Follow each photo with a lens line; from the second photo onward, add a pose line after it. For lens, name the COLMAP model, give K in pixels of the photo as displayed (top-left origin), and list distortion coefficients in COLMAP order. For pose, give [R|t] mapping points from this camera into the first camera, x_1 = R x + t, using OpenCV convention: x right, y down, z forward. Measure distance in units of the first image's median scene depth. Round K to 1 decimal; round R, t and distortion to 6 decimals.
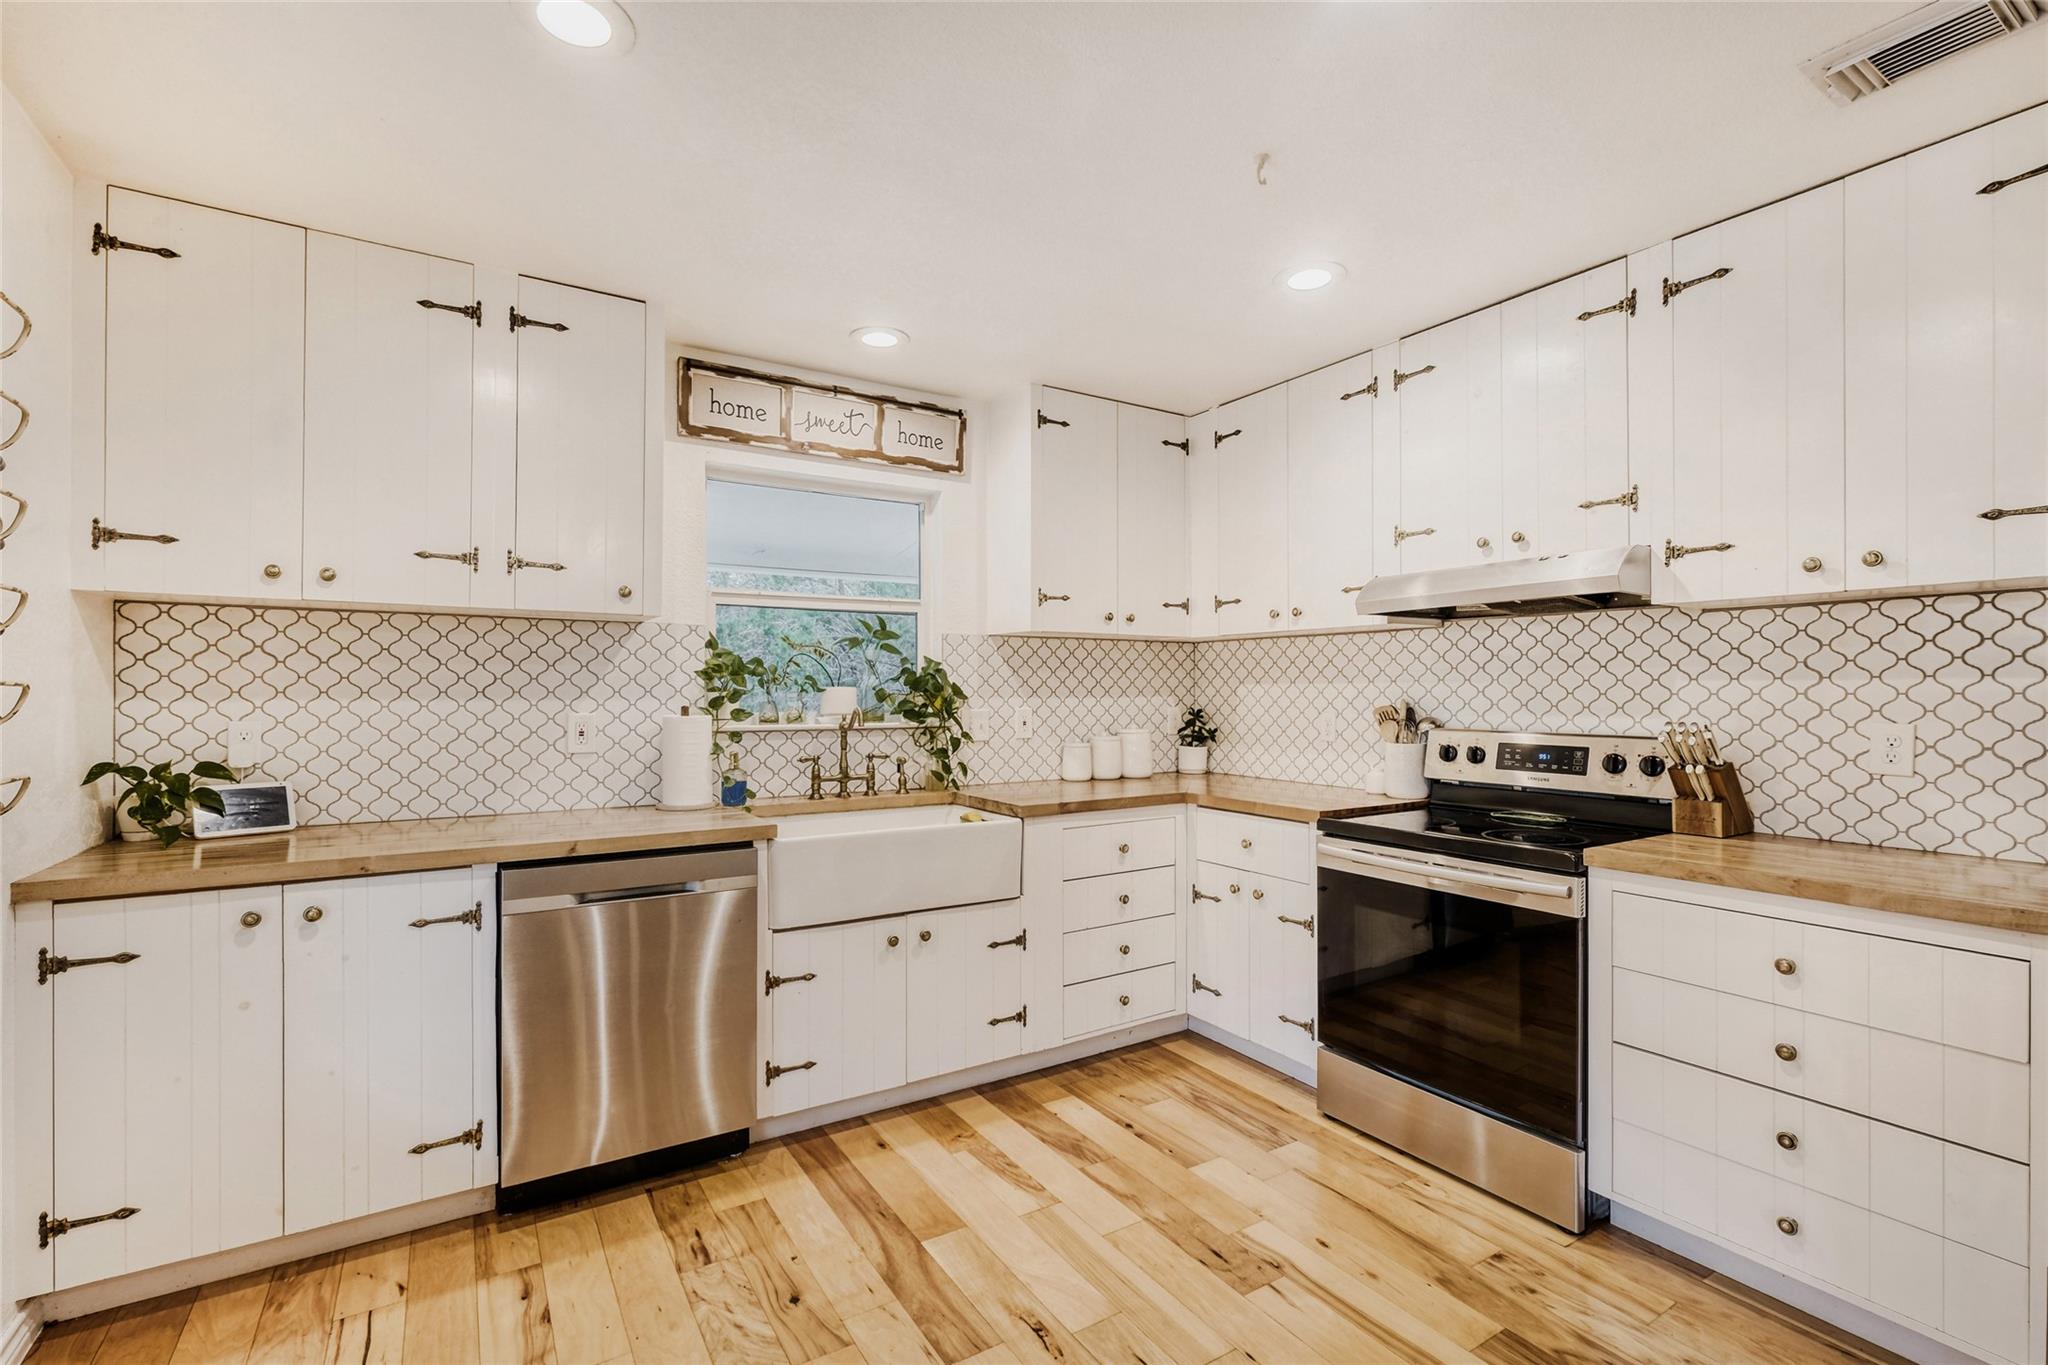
lens RADIAL K [[897.7, 0, 1006.5], [0, 897.7, 679.9], [0, 0, 1]] dist [-0.002121, -0.000026]
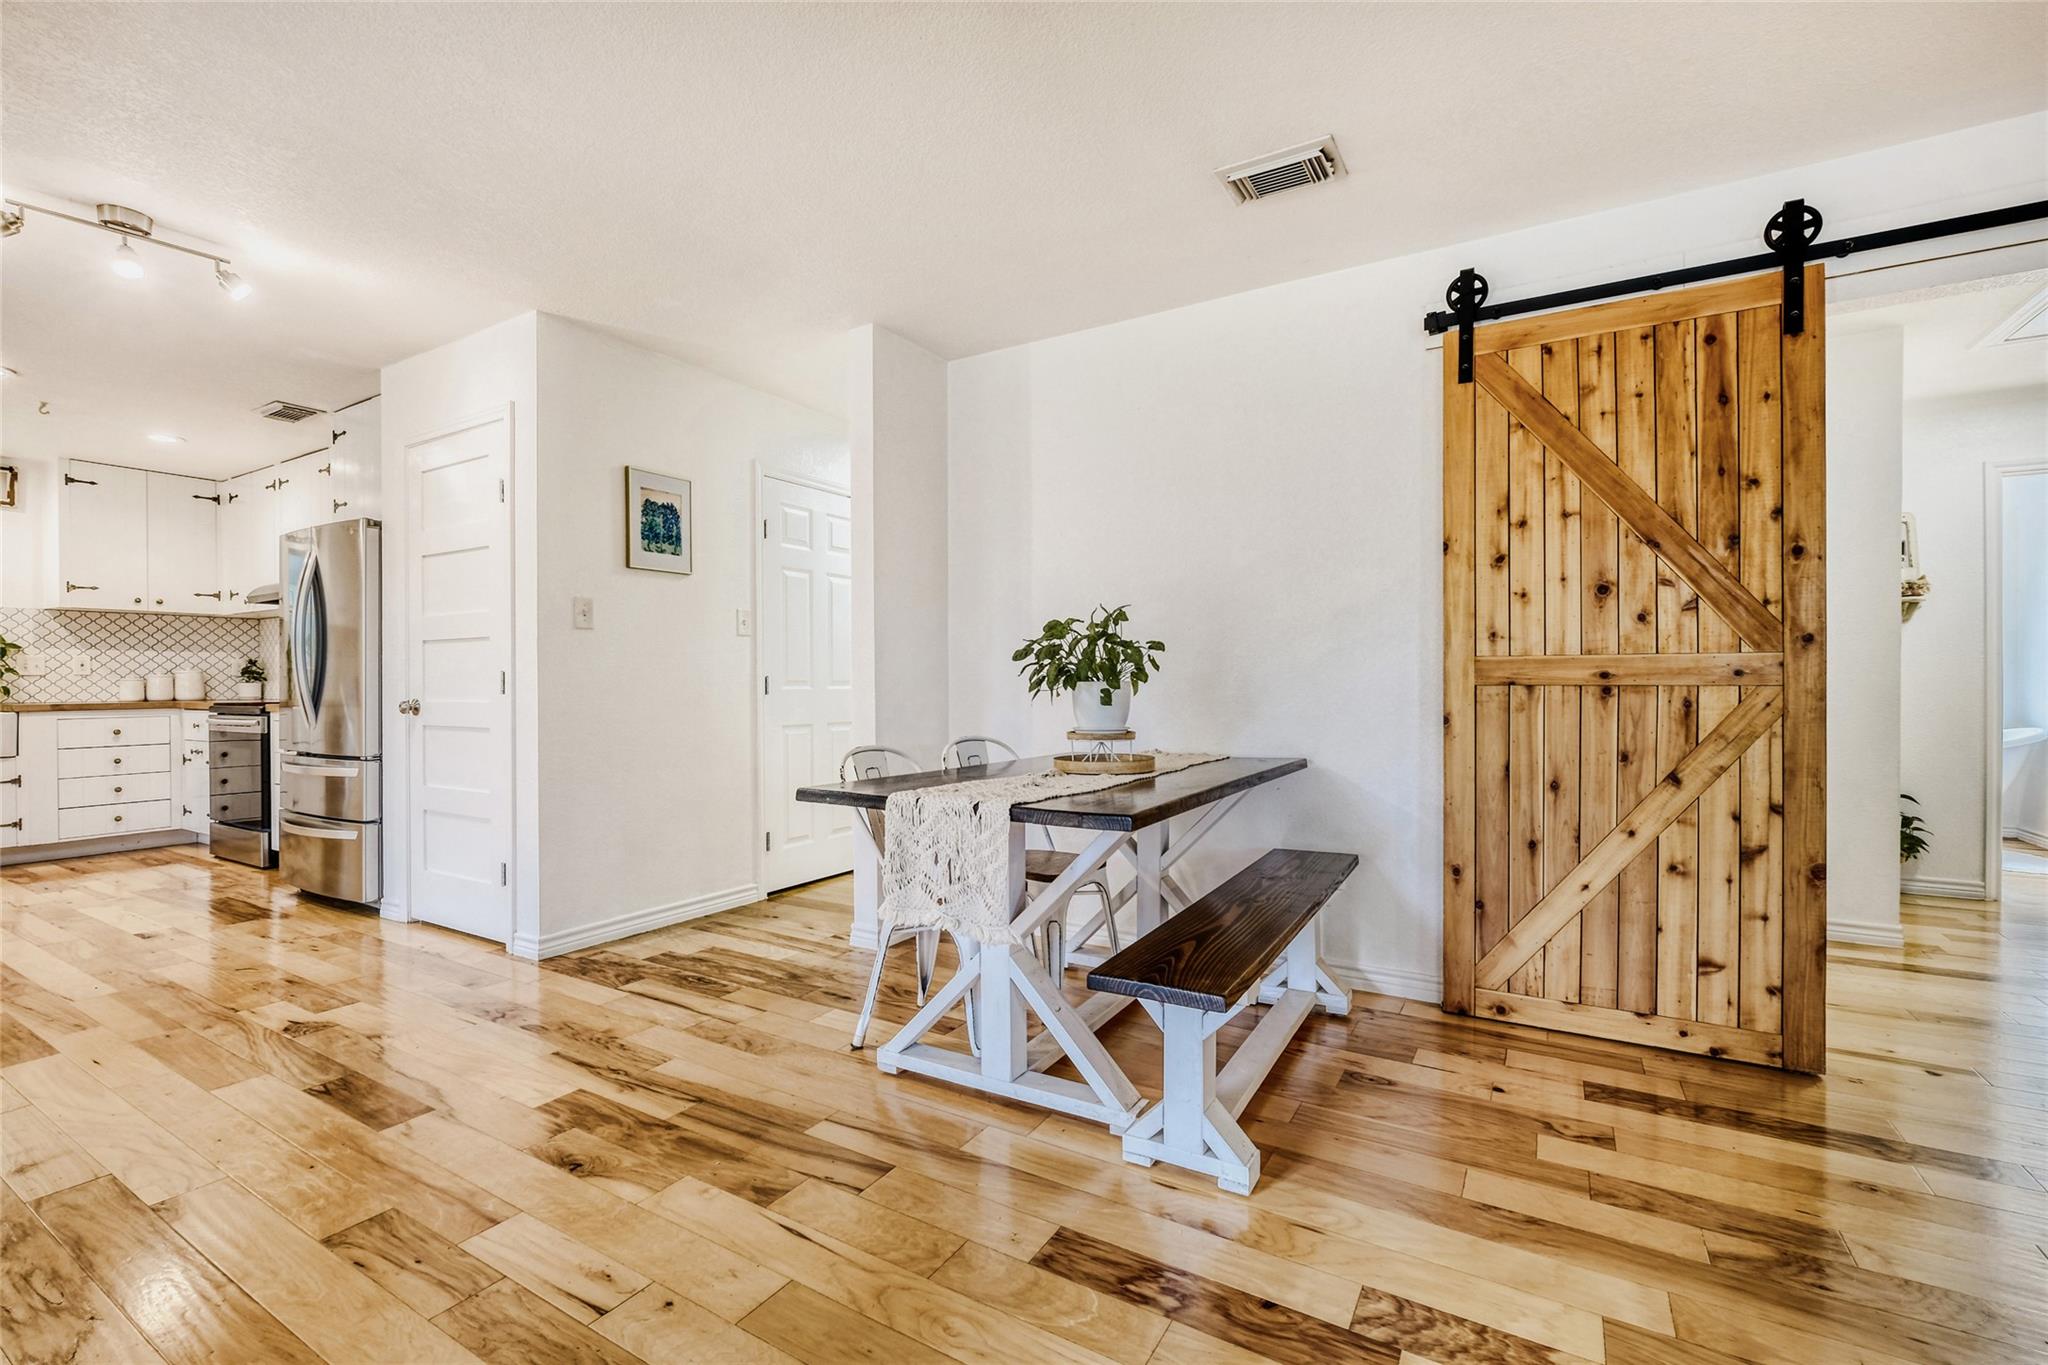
lens RADIAL K [[897.7, 0, 1026.7], [0, 897.7, 687.2], [0, 0, 1]] dist [-0.002121, -0.000026]
pose [[0.896339, -0.005135, 0.443340, 1.093927], [-0.001495, 0.999892, 0.014604, 0.082086], [-0.443367, -0.013753, 0.896234, -1.565373]]
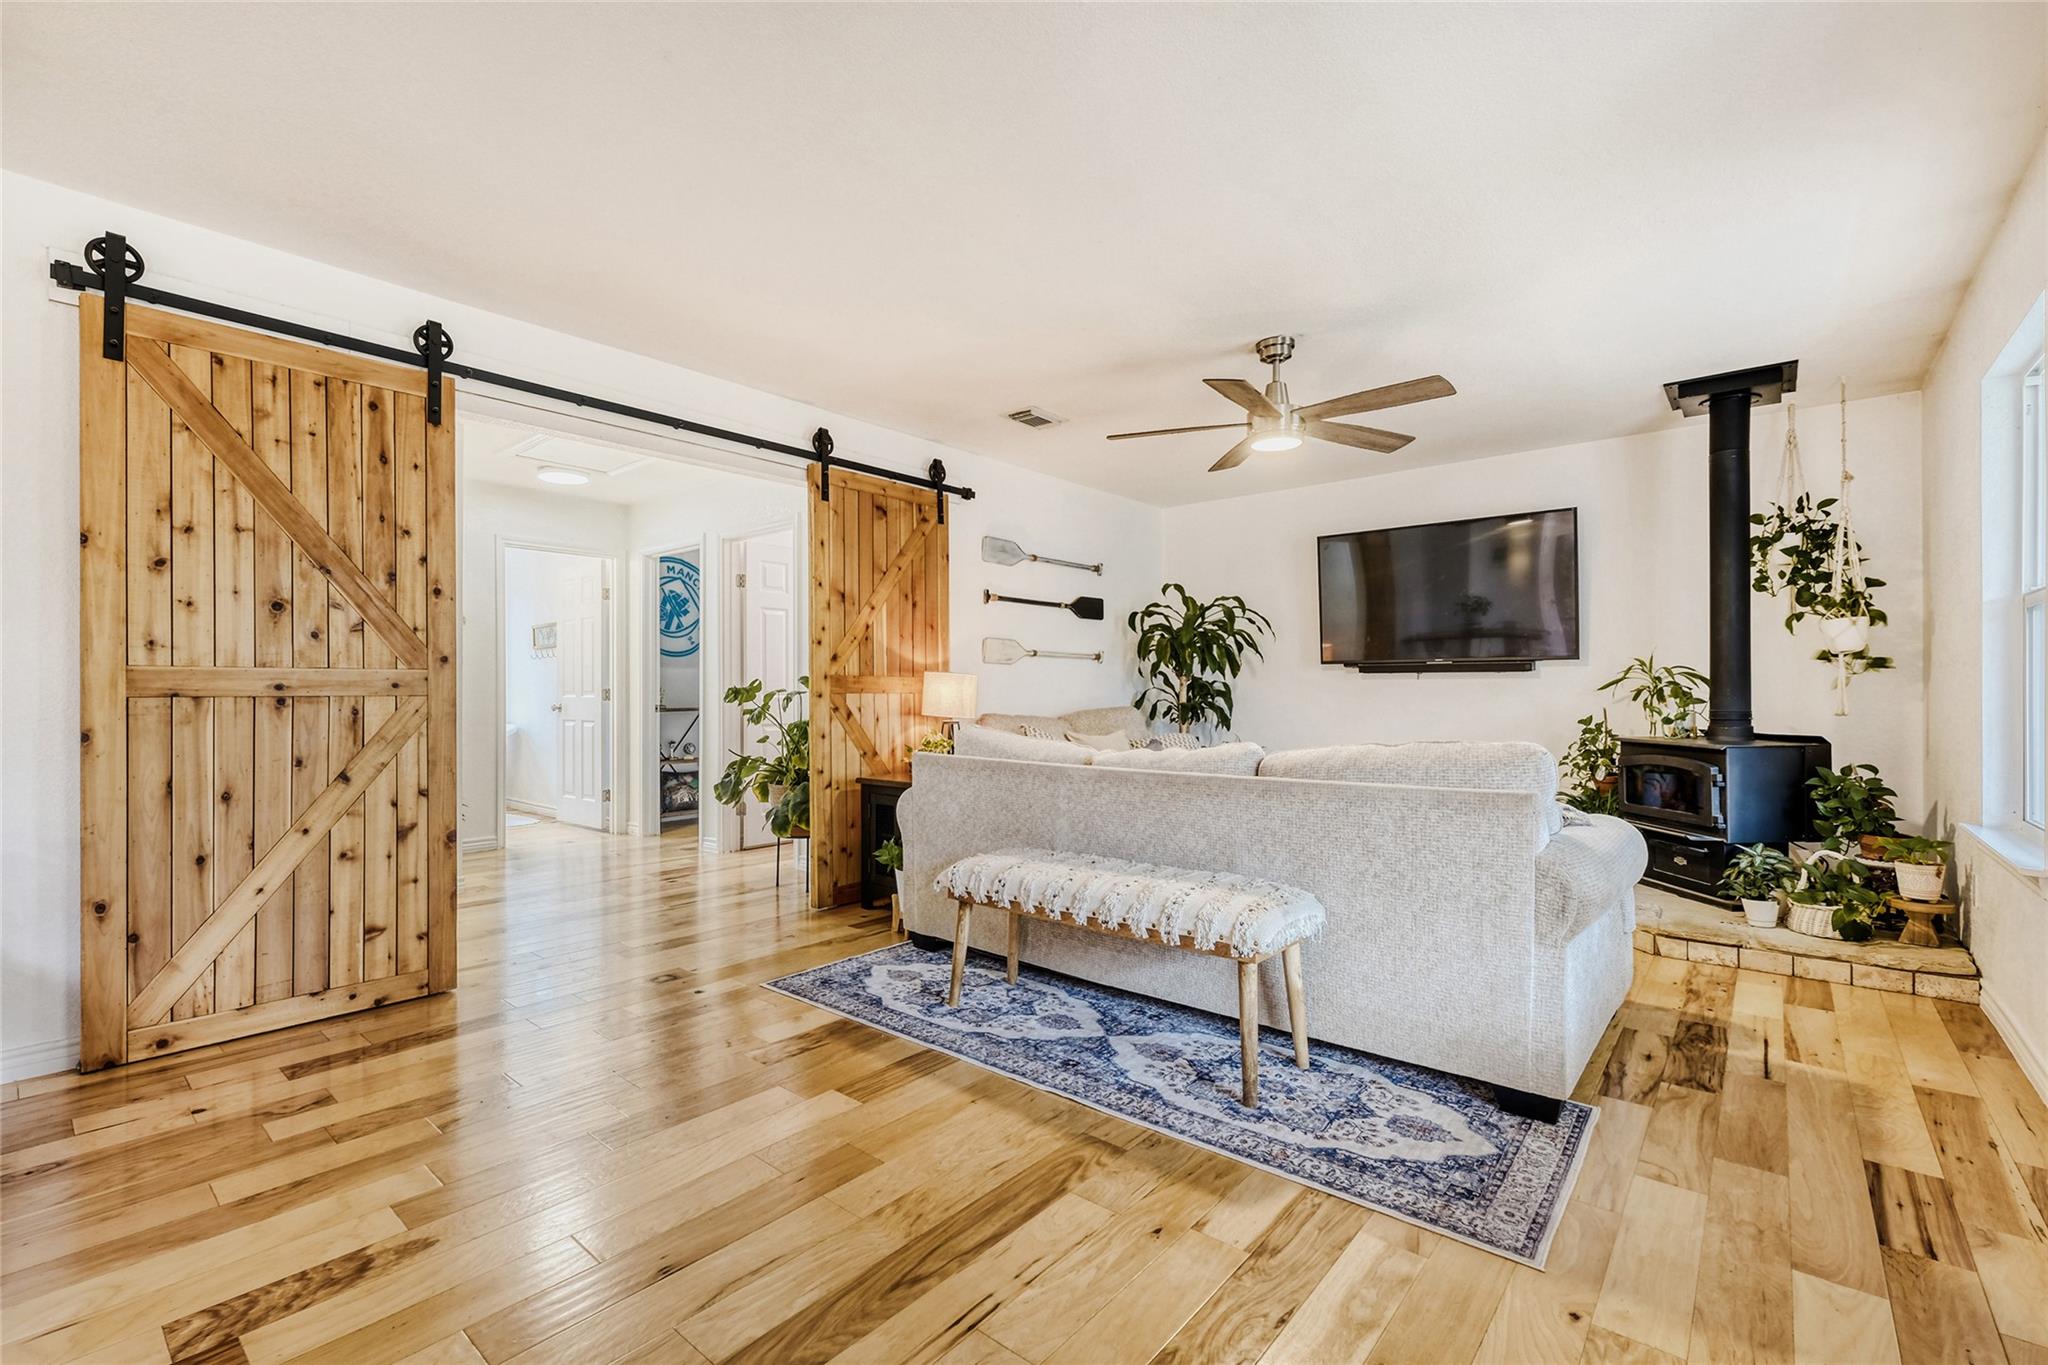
lens RADIAL K [[897.7, 0, 1028.1], [0, 897.7, 686.6], [0, 0, 1]] dist [-0.002121, -0.000026]
pose [[-0.300652, -0.000059, 0.953734, 0.850226], [-0.010723, 0.999937, -0.003319, 0.076470], [-0.953674, -0.011225, -0.300634, -1.487761]]
